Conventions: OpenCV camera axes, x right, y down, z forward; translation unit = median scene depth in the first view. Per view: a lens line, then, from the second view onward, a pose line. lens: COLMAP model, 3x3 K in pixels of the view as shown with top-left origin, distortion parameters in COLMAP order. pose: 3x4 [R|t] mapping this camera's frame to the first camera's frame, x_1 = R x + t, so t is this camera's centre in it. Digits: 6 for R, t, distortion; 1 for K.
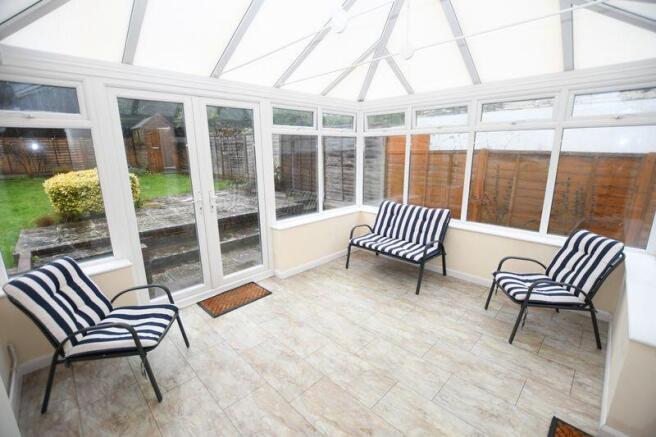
lens RADIAL K [[288.3, 0, 328.0], [0, 288.3, 218.5], [0, 0, 1]] dist [-0.026747, 0.000275]
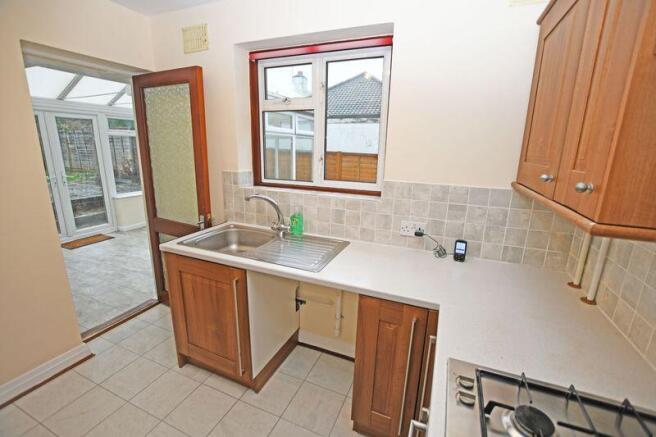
lens RADIAL K [[288.3, 0, 328.0], [0, 288.3, 218.5], [0, 0, 1]] dist [-0.026747, 0.000275]
pose [[0.926098, -0.063012, 0.371983, 0.297356], [0.058395, 0.998013, 0.023677, 0.177687], [-0.372735, -0.000206, 0.927938, -0.826142]]
